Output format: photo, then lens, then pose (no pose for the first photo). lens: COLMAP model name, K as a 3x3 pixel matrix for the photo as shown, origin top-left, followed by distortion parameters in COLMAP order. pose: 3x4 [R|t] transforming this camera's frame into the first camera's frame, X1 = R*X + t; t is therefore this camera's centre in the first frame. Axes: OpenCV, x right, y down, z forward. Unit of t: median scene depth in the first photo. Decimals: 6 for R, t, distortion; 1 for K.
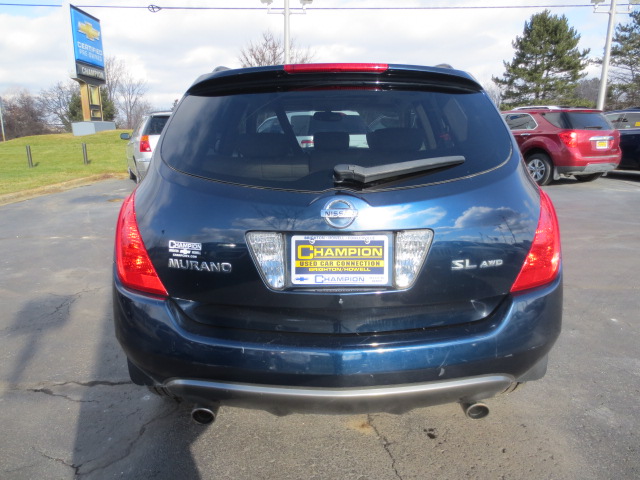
lens RADIAL K [[453.4, 0, 324.5], [0, 453.4, 240.0], [0, 0, 1]] dist [-0.000567, 0.000831]
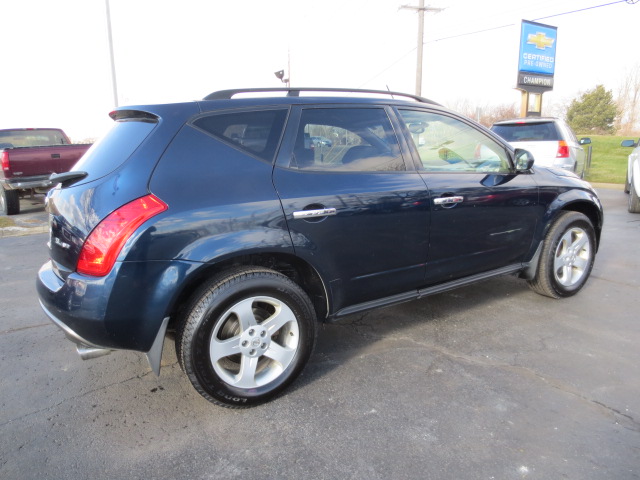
lens RADIAL K [[453.4, 0, 324.5], [0, 453.4, 240.0], [0, 0, 1]] dist [-0.000567, 0.000831]
pose [[0.525378, 0.192979, -0.828696, 0.104326], [-0.202033, 0.974381, 0.098819, -0.013266], [0.826535, 0.115506, 0.550907, 0.048226]]
